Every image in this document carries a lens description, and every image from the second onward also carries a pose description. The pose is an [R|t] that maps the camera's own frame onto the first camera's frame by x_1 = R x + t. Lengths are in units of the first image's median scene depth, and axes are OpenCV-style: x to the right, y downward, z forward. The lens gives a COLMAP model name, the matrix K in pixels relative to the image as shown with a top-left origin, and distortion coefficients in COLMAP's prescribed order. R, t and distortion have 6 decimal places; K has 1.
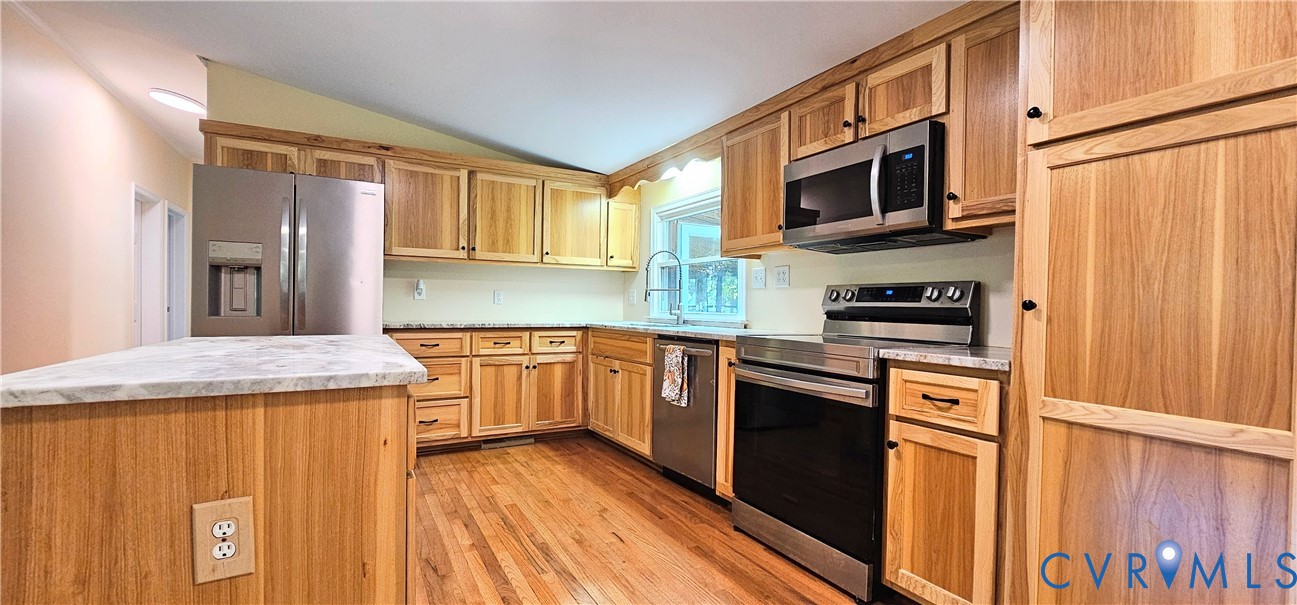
lens RADIAL K [[511.0, 0, 624.9], [0, 511.0, 315.4], [0, 0, 1]] dist [-0.005471, 0.001044]
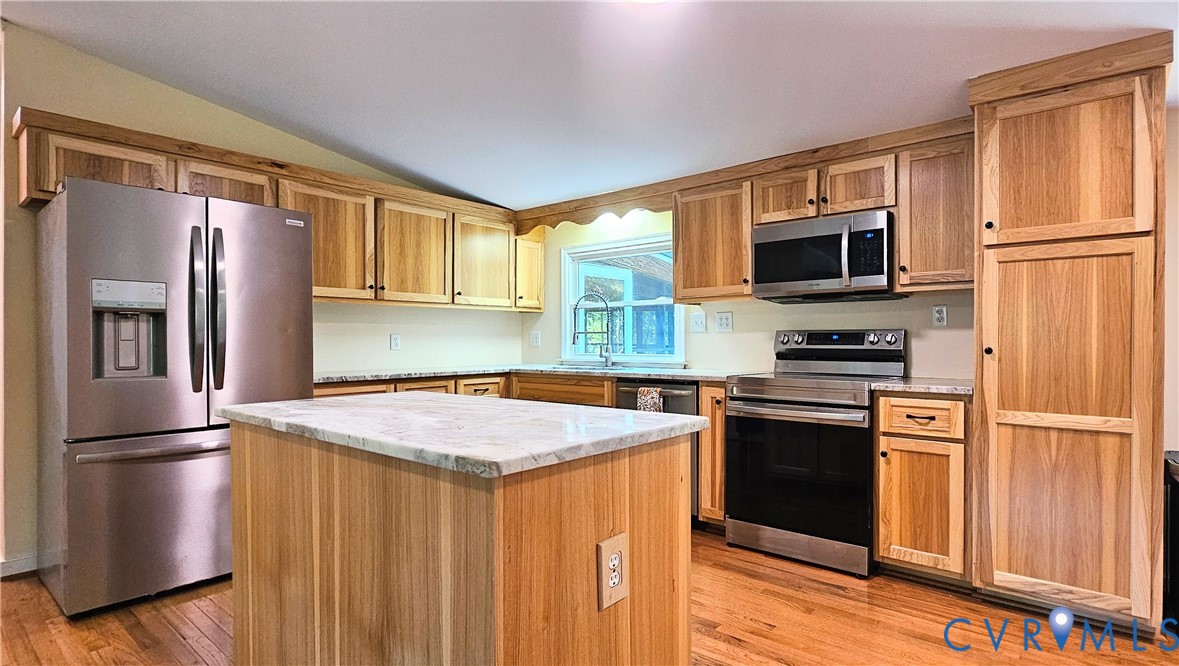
lens RADIAL K [[563.5, 0, 626.3], [0, 563.5, 349.8], [0, 0, 1]] dist [-0.005755, 0.000304]
pose [[0.927326, -0.022566, 0.373573, -0.299423], [0.023508, 0.999722, 0.002036, -0.018294], [-0.373515, 0.006894, 0.927598, -0.056090]]
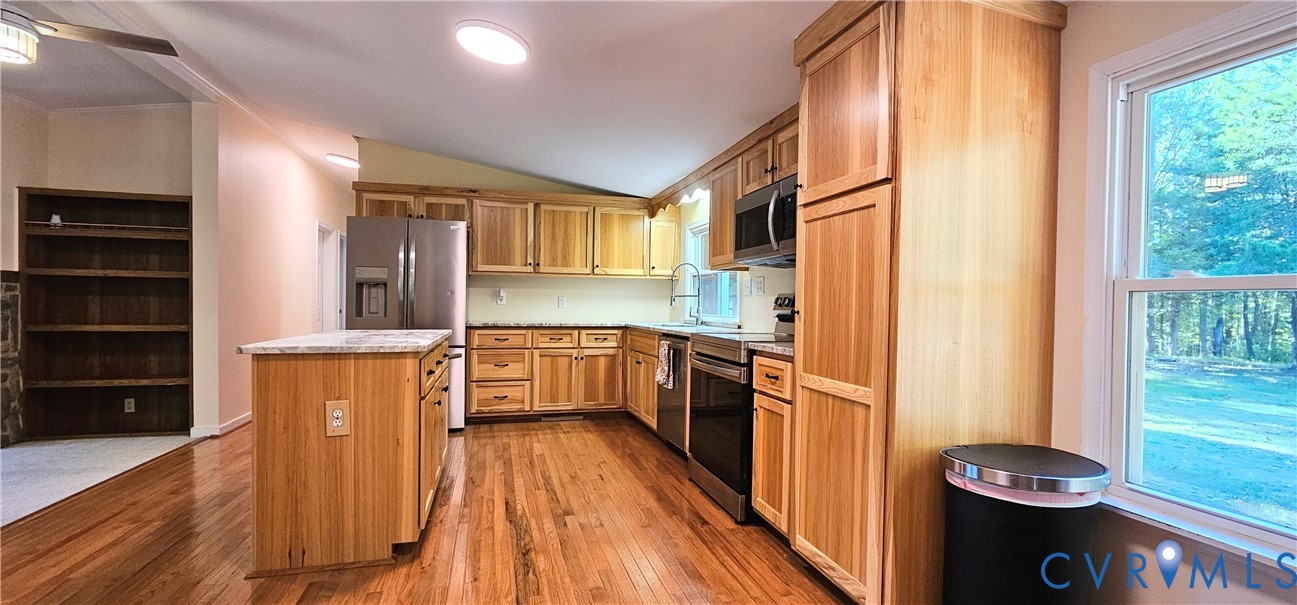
lens RADIAL K [[511.0, 0, 621.0], [0, 511.0, 316.4], [0, 0, 1]] dist [-0.005471, 0.001044]
pose [[0.971838, 0.002934, -0.235633, 0.227975], [-0.002892, 0.999996, 0.000526, -0.002487], [0.235634, 0.000170, 0.971842, -0.212180]]
